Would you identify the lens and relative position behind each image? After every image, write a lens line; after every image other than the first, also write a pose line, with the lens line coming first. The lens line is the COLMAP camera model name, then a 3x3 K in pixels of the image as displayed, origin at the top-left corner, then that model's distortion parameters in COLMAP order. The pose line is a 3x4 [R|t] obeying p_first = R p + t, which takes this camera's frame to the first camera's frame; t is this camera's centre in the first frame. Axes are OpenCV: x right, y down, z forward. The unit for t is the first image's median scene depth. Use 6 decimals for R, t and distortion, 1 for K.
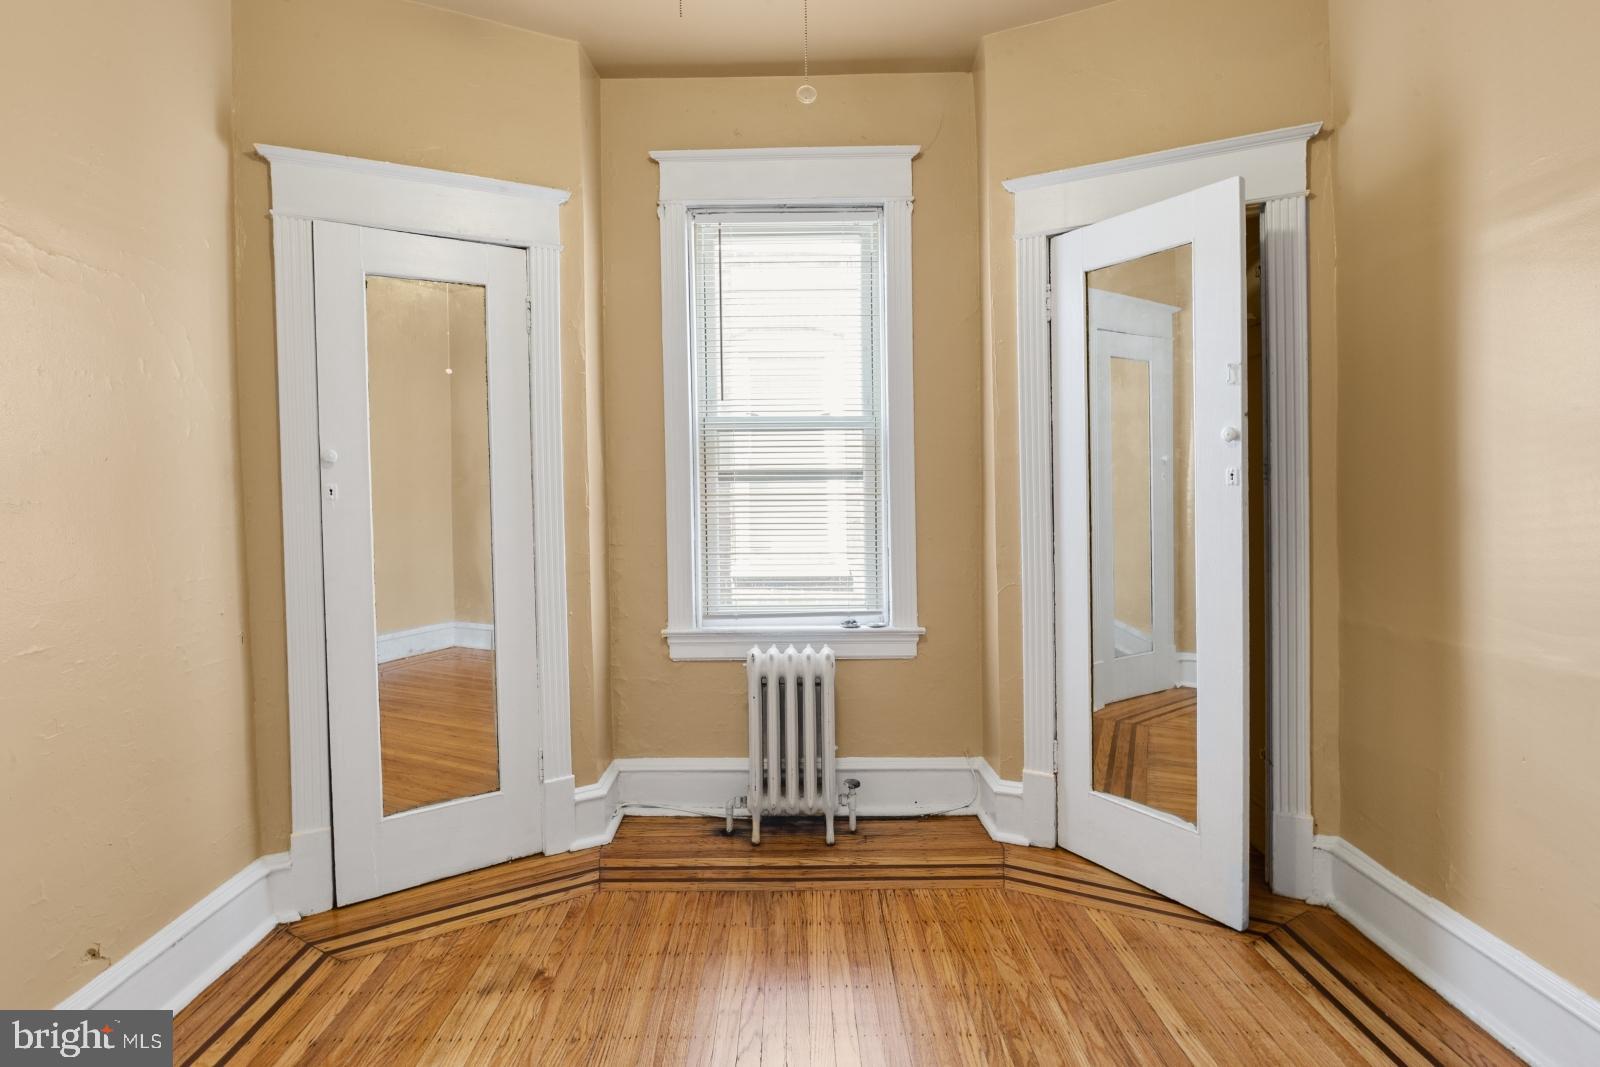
lens RADIAL K [[797.5, 0, 792.2], [0, 797.5, 485.2], [0, 0, 1]] dist [-0.004037, -0.001288]
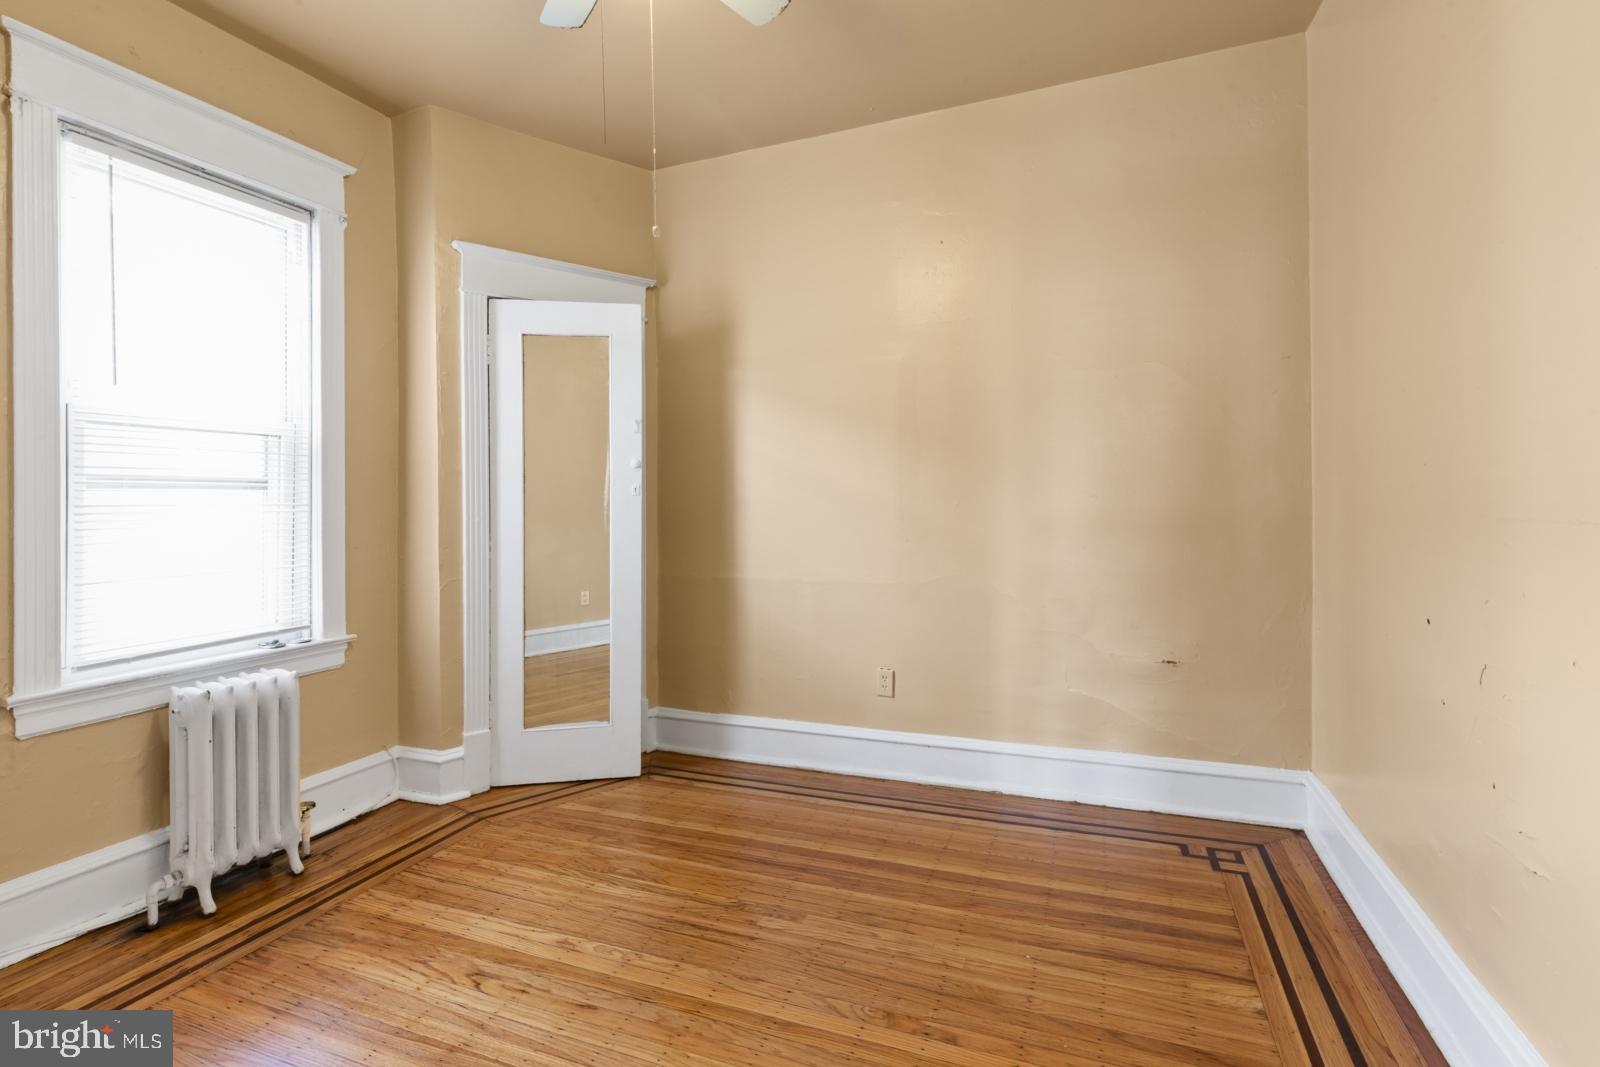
lens RADIAL K [[751.4, 0, 806.7], [0, 751.4, 495.6], [0, 0, 1]] dist [0.034315, -0.000042]
pose [[0.372182, 0.010740, 0.928098, -0.574089], [0.008271, 0.999855, -0.014887, 0.020488], [-0.928123, 0.013217, 0.372039, 0.095126]]
